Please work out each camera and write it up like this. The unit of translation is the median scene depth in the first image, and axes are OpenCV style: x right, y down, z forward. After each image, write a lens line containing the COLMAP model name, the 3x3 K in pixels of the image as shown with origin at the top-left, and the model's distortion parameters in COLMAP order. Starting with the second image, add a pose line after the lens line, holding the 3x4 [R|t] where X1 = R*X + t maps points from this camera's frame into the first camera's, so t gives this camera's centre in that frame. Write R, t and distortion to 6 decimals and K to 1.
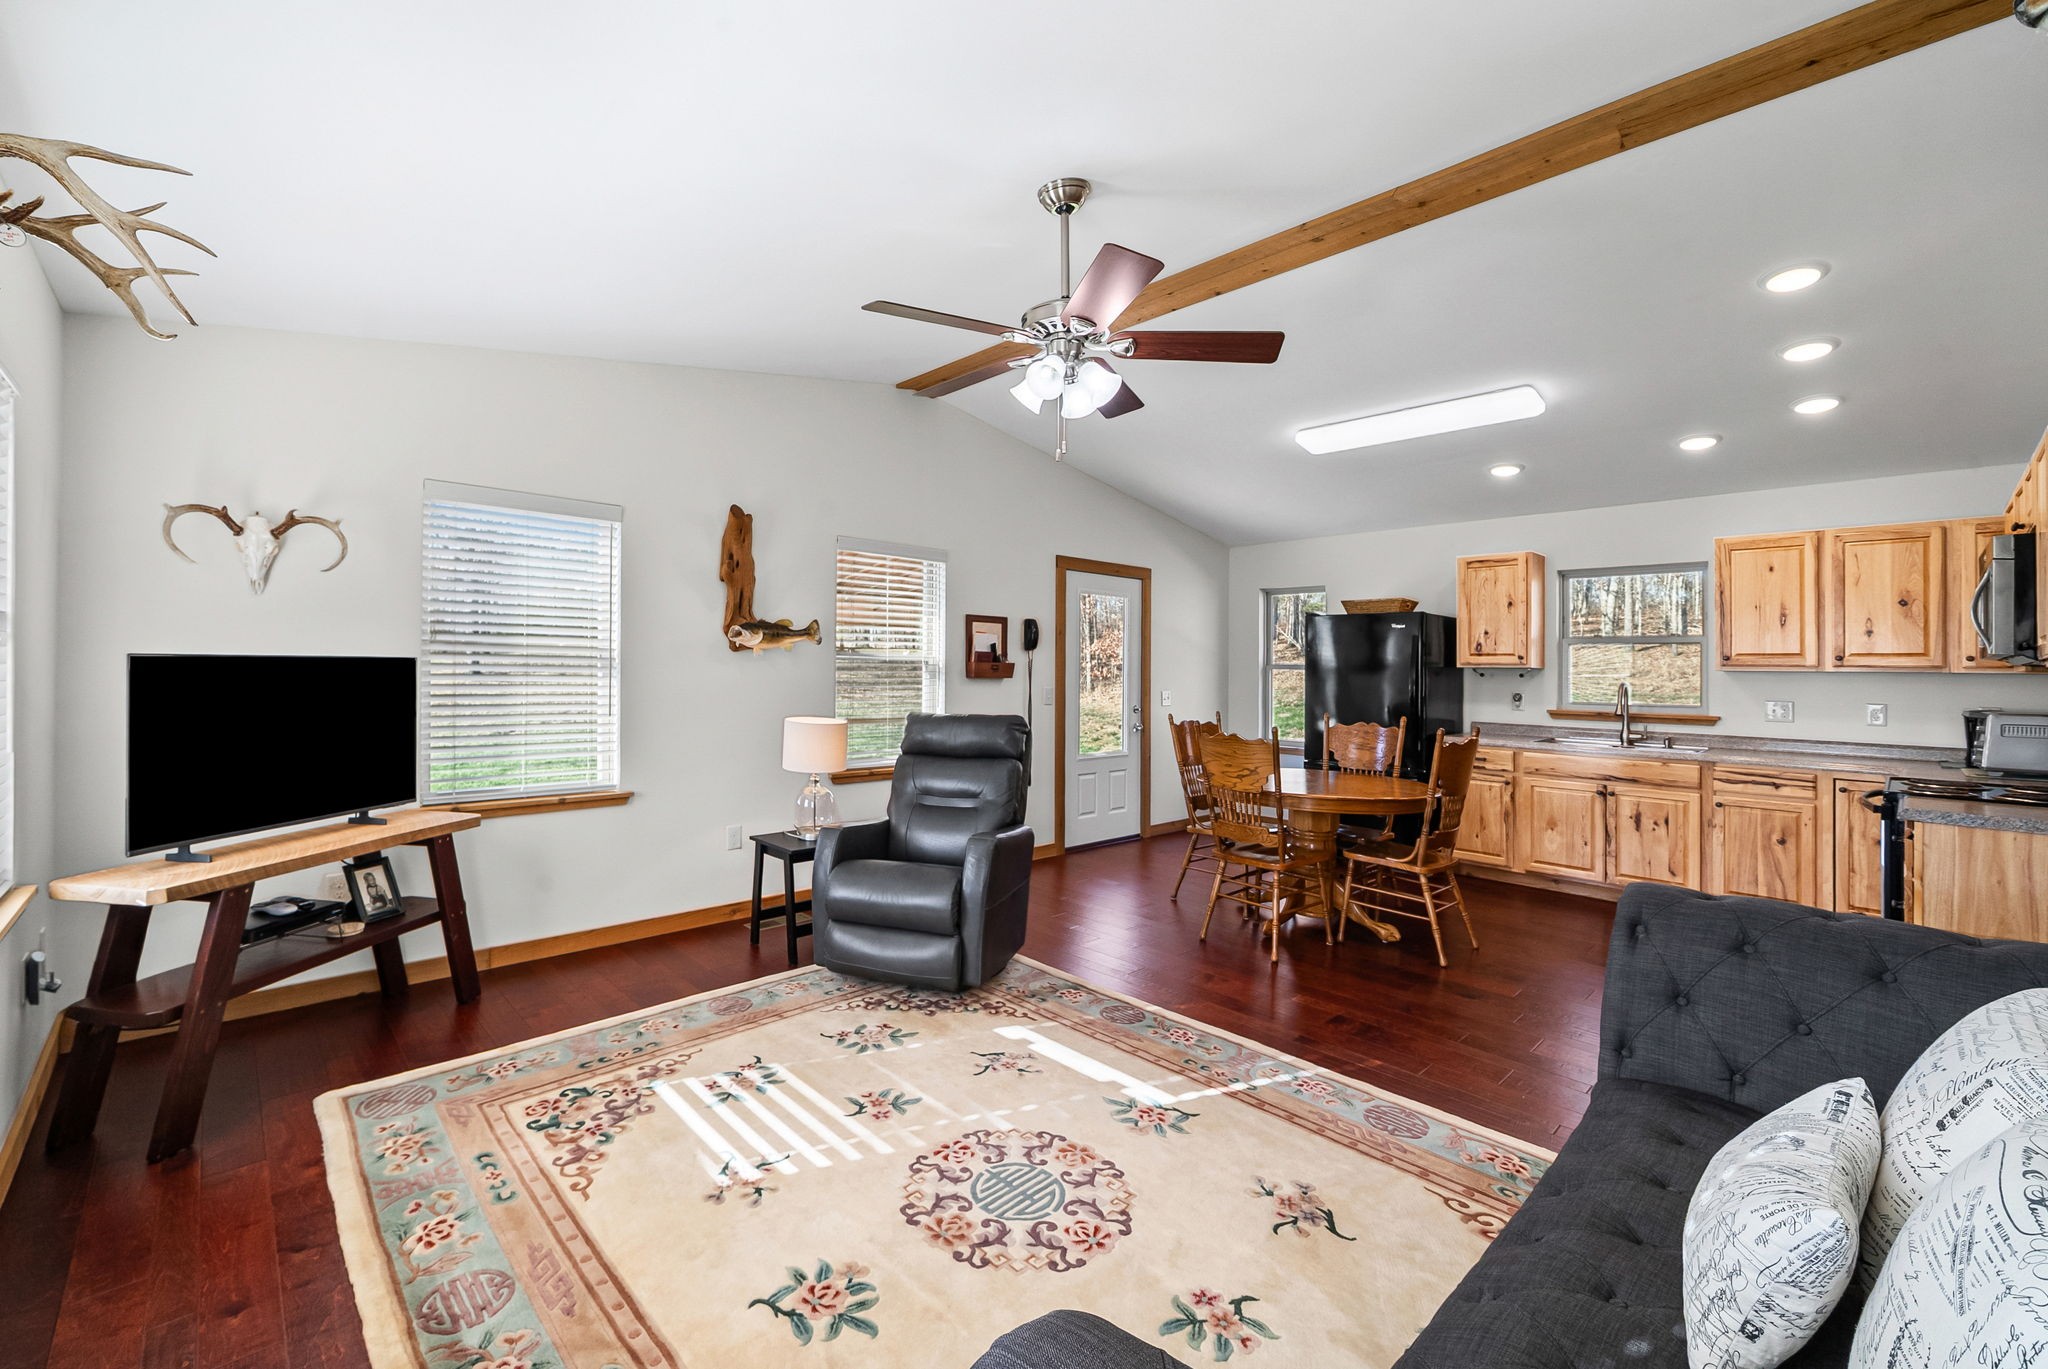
lens RADIAL K [[858.9, 0, 981.3], [0, 858.9, 657.5], [0, 0, 1]] dist [-0.002182, -0.000752]
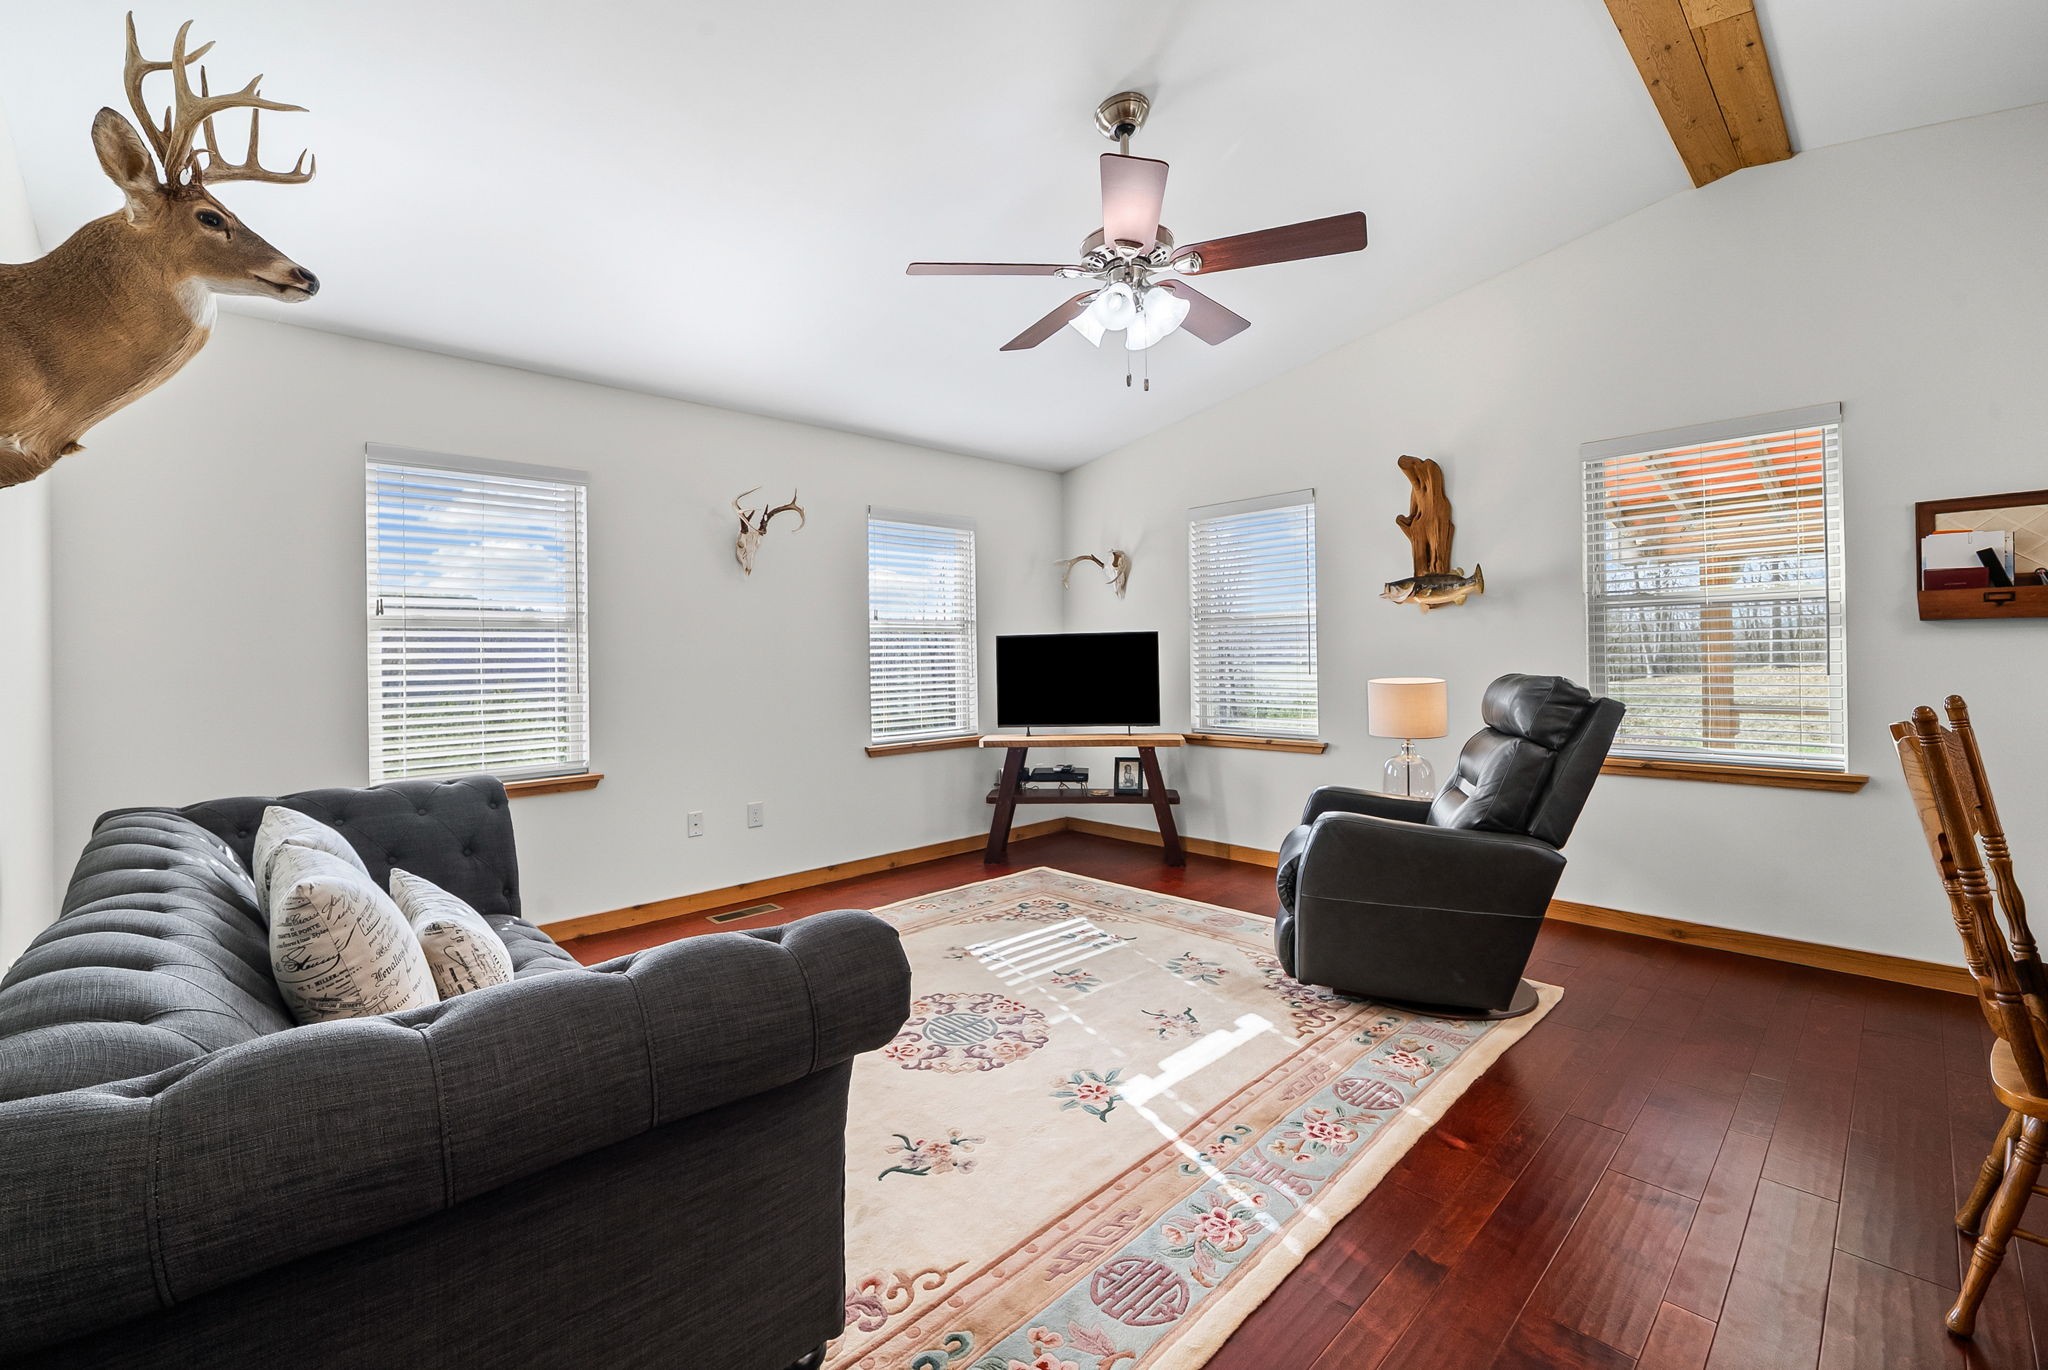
lens RADIAL K [[858.9, 0, 981.3], [0, 858.9, 658.0], [0, 0, 1]] dist [-0.002182, -0.000752]
pose [[-0.010694, -0.016092, -0.999813, 0.929341], [0.030961, 0.999386, -0.016416, 0.066378], [0.999463, -0.031131, -0.010189, 0.746310]]
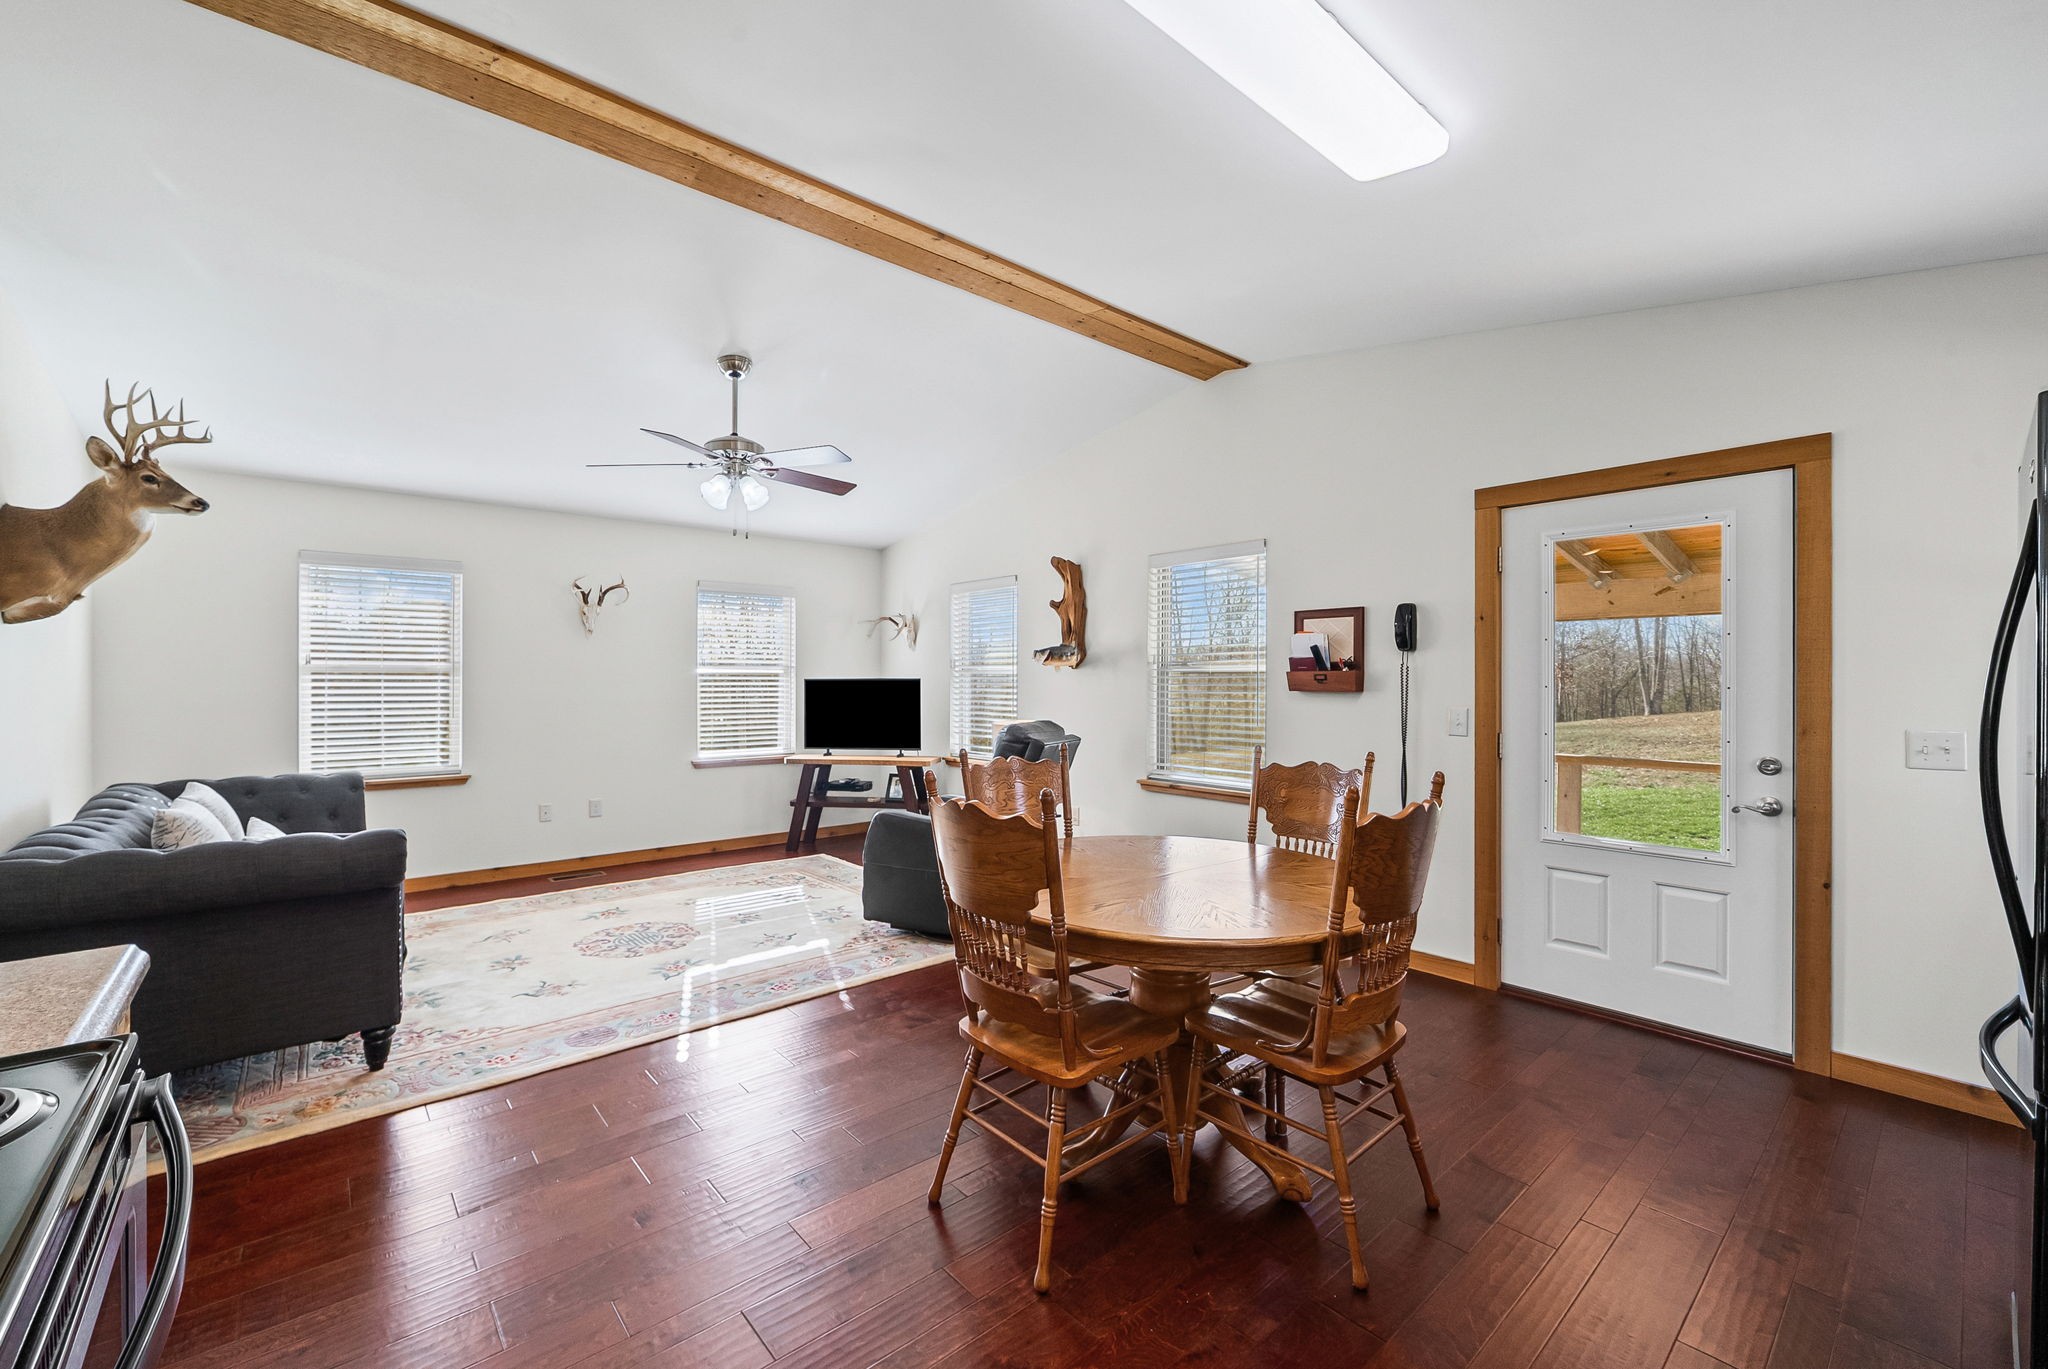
lens RADIAL K [[838.0, 0, 991.5], [0, 838.0, 688.3], [0, 0, 1]] dist [-0.001823, -0.000267]
pose [[-0.054256, -0.008233, -0.998493, 1.375113], [0.010631, 0.999905, -0.008823, 0.043960], [0.998470, -0.011093, -0.054164, 1.360898]]
